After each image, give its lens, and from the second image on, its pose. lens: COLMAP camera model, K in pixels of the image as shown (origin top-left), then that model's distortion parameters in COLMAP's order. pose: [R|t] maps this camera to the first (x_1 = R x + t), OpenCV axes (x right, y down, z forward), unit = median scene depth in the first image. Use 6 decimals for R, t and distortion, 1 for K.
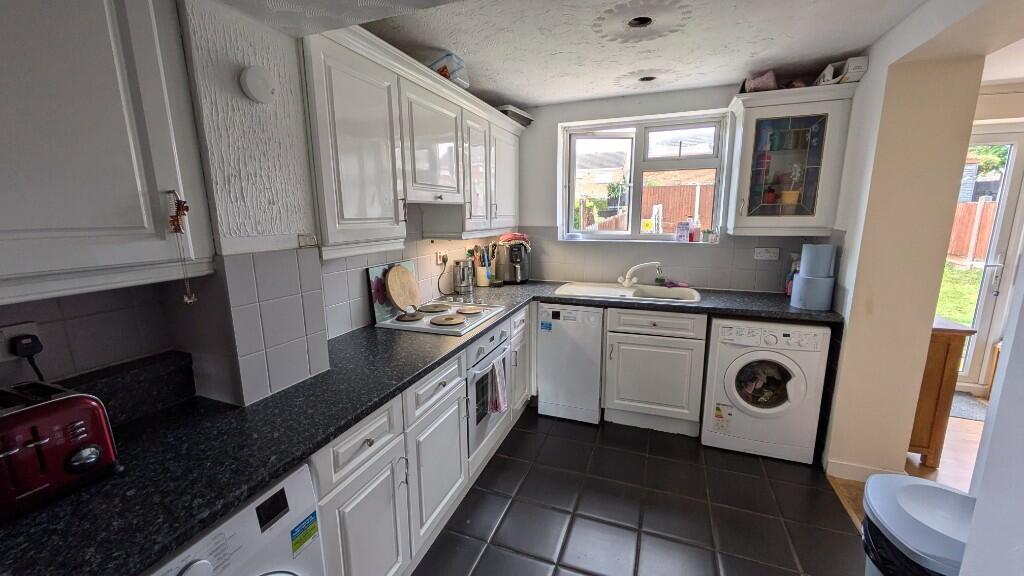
lens RADIAL K [[400.0, 0, 511.9], [0, 400.0, 290.2], [0, 0, 1]] dist [-0.001381, 0.000730]
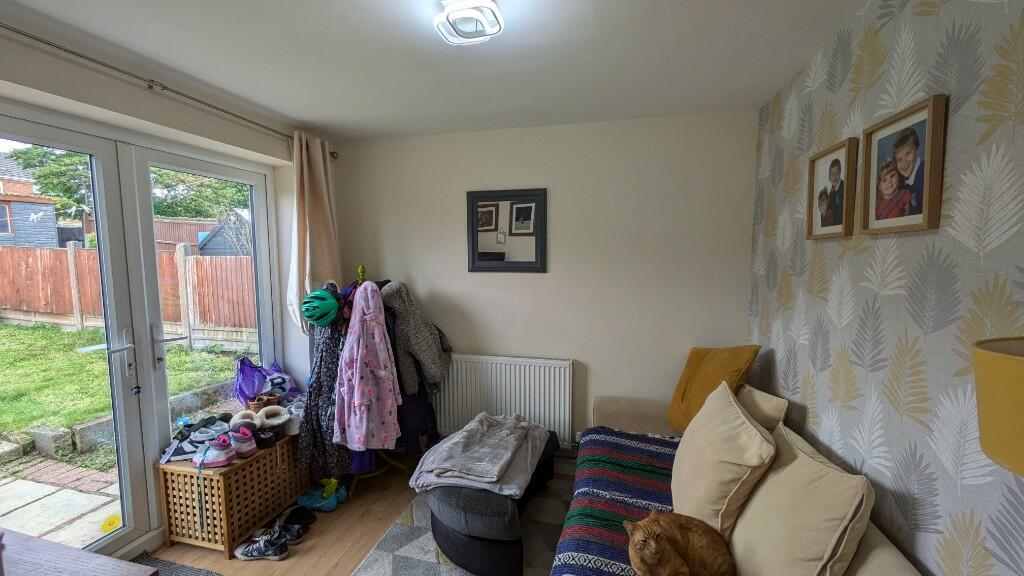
lens RADIAL K [[400.0, 0, 510.5], [0, 400.0, 287.3], [0, 0, 1]] dist [-0.001381, 0.000730]
pose [[-0.113659, -0.073532, 0.990795, 0.368535], [0.193952, 0.976428, 0.094715, -0.065948], [-0.974405, 0.202932, -0.096718, 0.314199]]
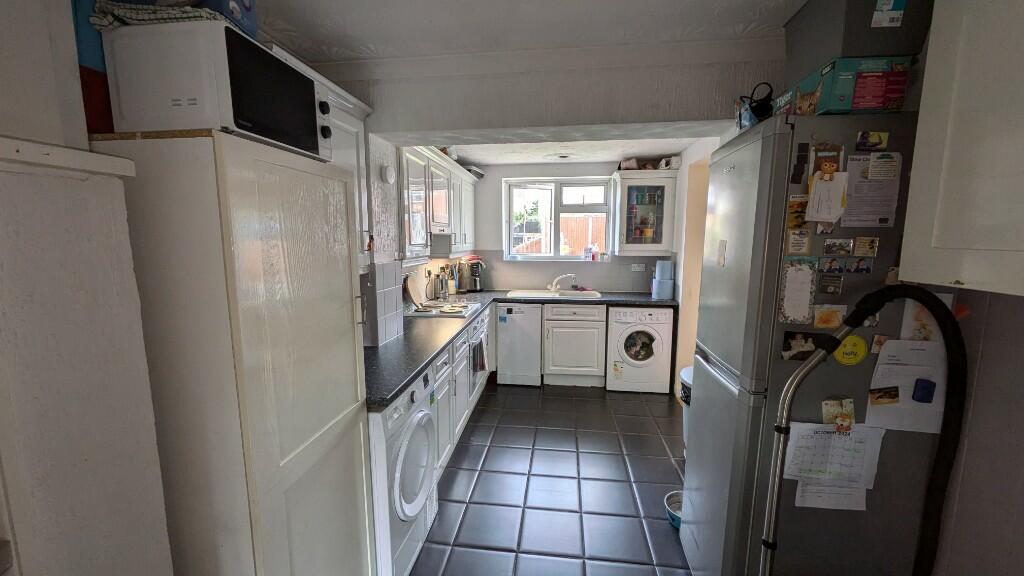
lens RADIAL K [[400.0, 0, 510.0], [0, 400.0, 292.2], [0, 0, 1]] dist [-0.001381, 0.000730]
pose [[0.972284, -0.021624, 0.232800, -0.237622], [0.035126, 0.997923, -0.054007, 0.077502], [-0.231148, 0.060688, 0.971024, -0.432407]]
